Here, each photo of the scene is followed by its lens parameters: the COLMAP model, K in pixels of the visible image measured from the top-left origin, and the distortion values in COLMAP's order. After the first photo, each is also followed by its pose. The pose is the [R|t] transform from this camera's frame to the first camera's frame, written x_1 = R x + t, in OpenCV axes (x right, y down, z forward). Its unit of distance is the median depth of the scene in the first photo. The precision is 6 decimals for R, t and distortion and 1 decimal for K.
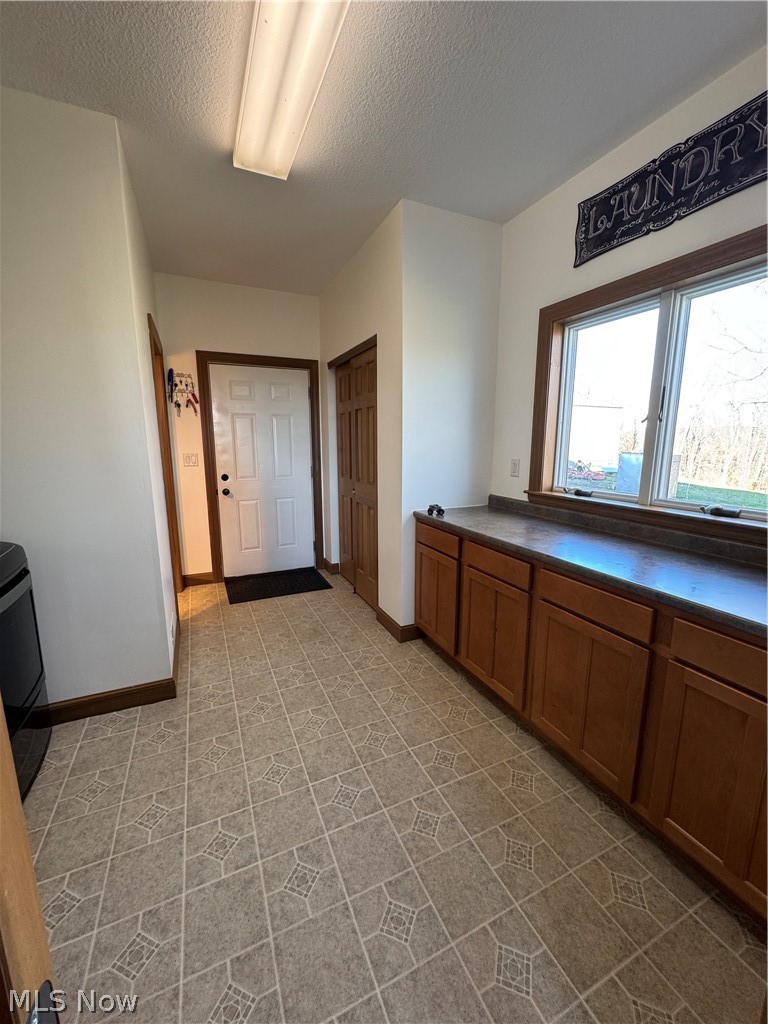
lens RADIAL K [[405.4, 0, 385.3], [0, 405.4, 513.4], [0, 0, 1]] dist [-0.001133, 0.000247]
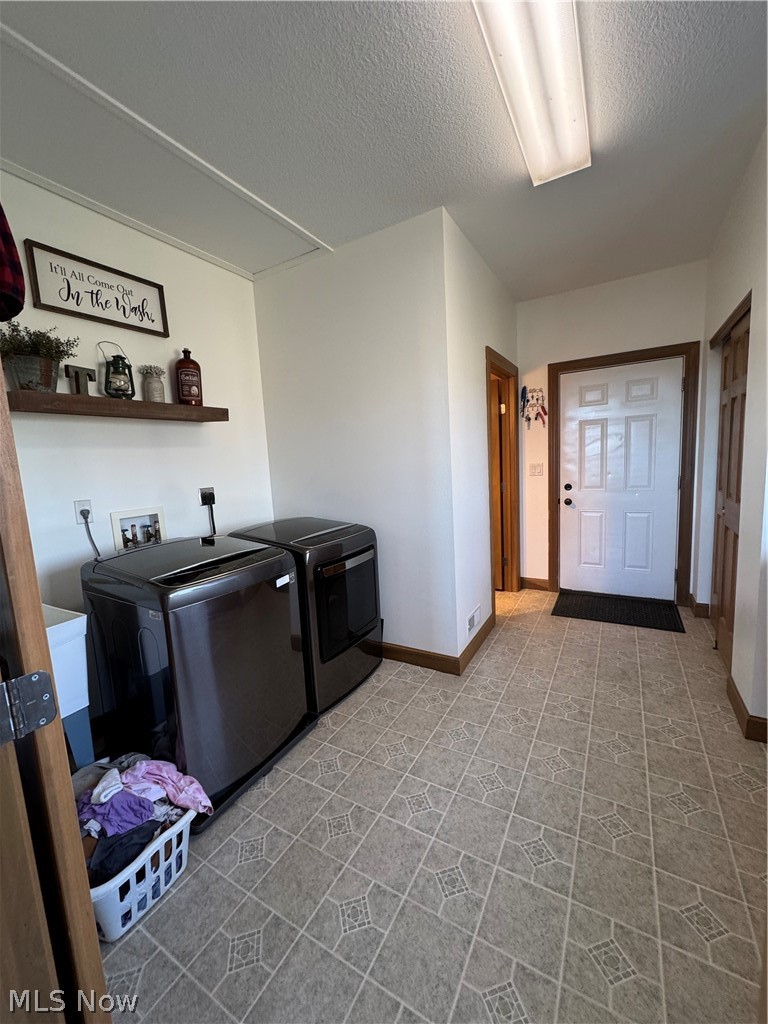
lens RADIAL K [[405.4, 0, 381.2], [0, 405.4, 513.3], [0, 0, 1]] dist [-0.001133, 0.000247]
pose [[0.572166, 0.077796, -0.816440, 0.307265], [-0.091730, 0.995315, 0.030555, -0.027468], [0.814992, 0.057410, 0.576622, 0.138230]]
